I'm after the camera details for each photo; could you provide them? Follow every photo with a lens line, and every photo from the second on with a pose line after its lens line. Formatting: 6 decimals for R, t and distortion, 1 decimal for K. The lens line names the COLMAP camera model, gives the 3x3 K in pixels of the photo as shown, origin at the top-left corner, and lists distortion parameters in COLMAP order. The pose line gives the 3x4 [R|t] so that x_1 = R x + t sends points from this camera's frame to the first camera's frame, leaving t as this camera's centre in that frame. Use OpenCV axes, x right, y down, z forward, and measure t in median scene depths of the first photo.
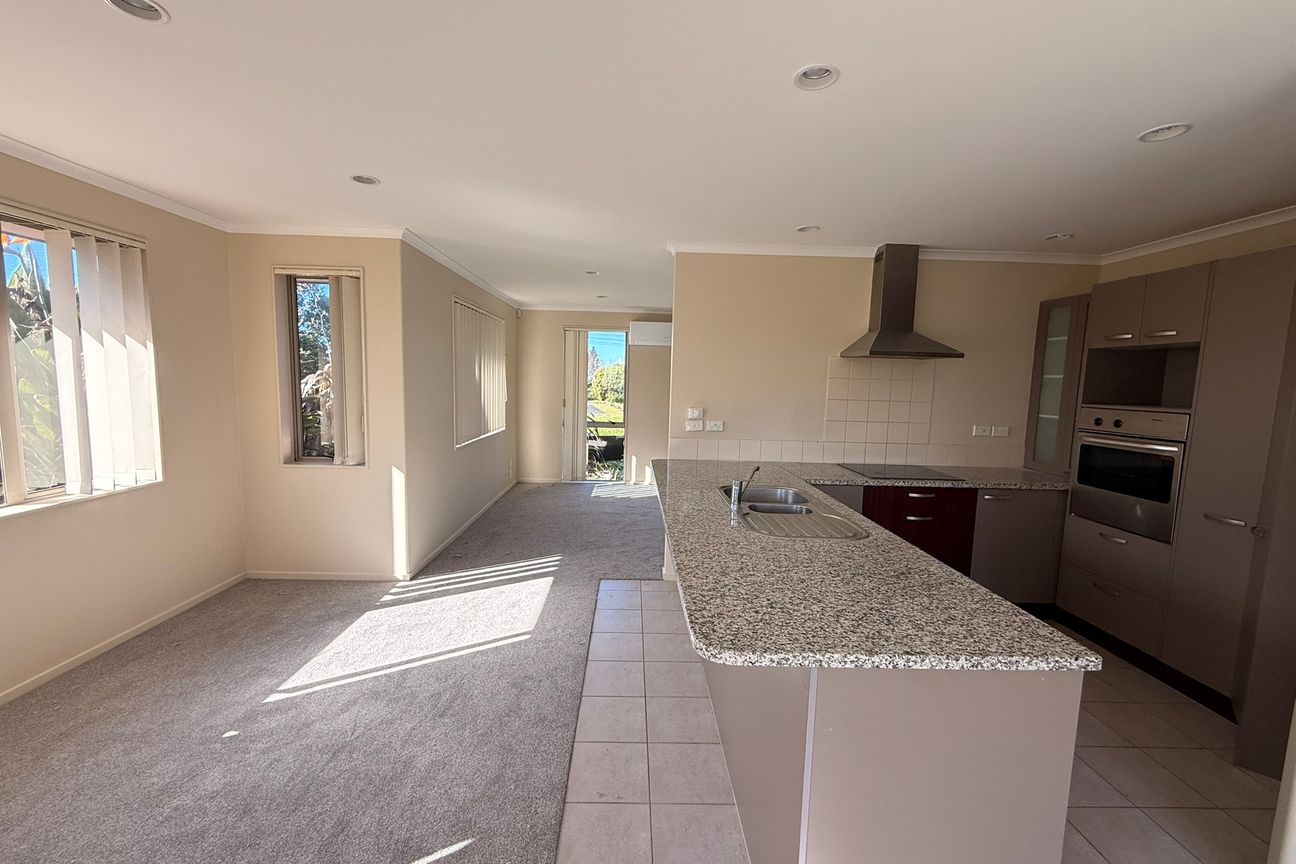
lens RADIAL K [[514.4, 0, 642.6], [0, 514.4, 432.1], [0, 0, 1]] dist [-0.000767, -0.000013]
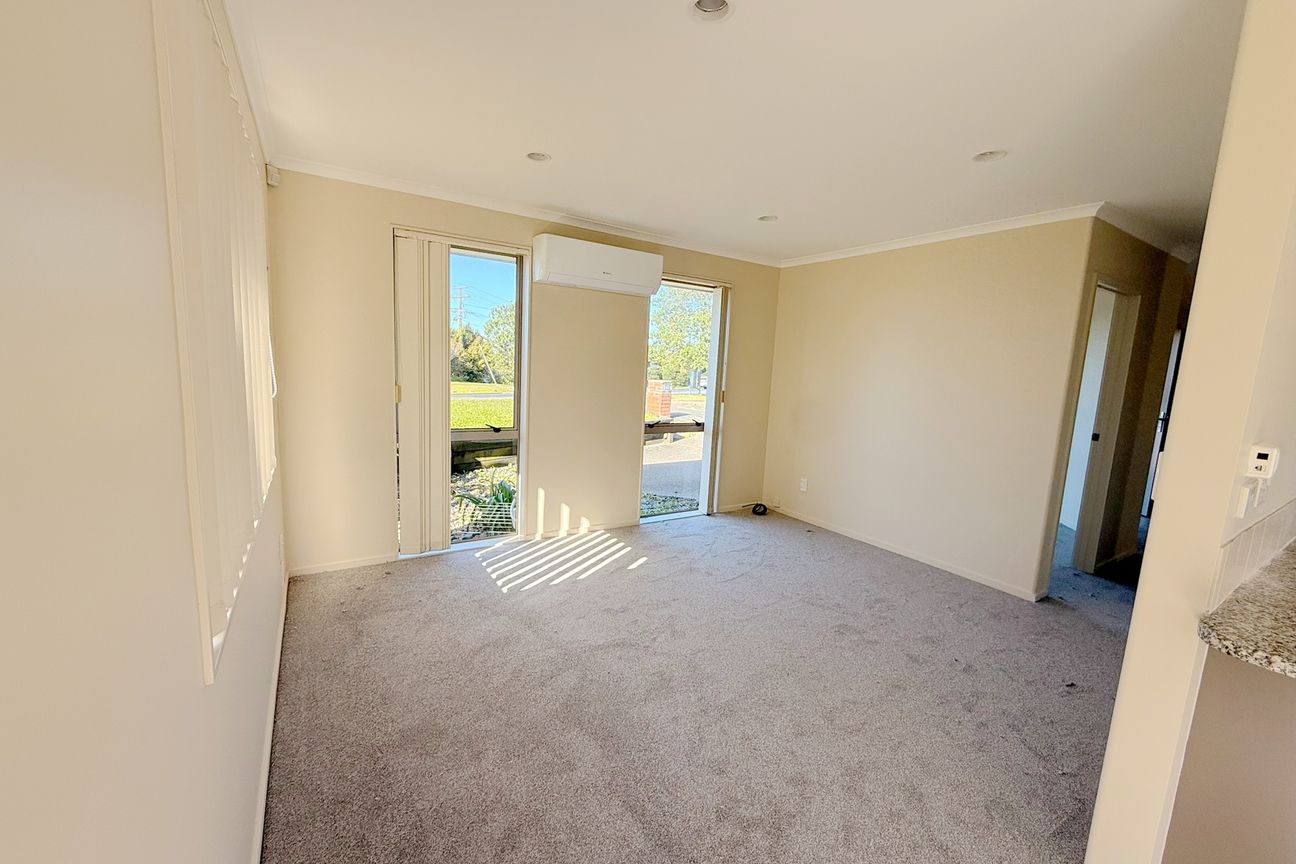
lens RADIAL K [[514.4, 0, 642.6], [0, 514.4, 432.1], [0, 0, 1]] dist [-0.000767, -0.000013]
pose [[0.856288, -0.052349, 0.513839, -0.490460], [0.028134, 0.998101, 0.054801, -0.099063], [-0.515732, -0.032469, 0.856134, 1.146527]]
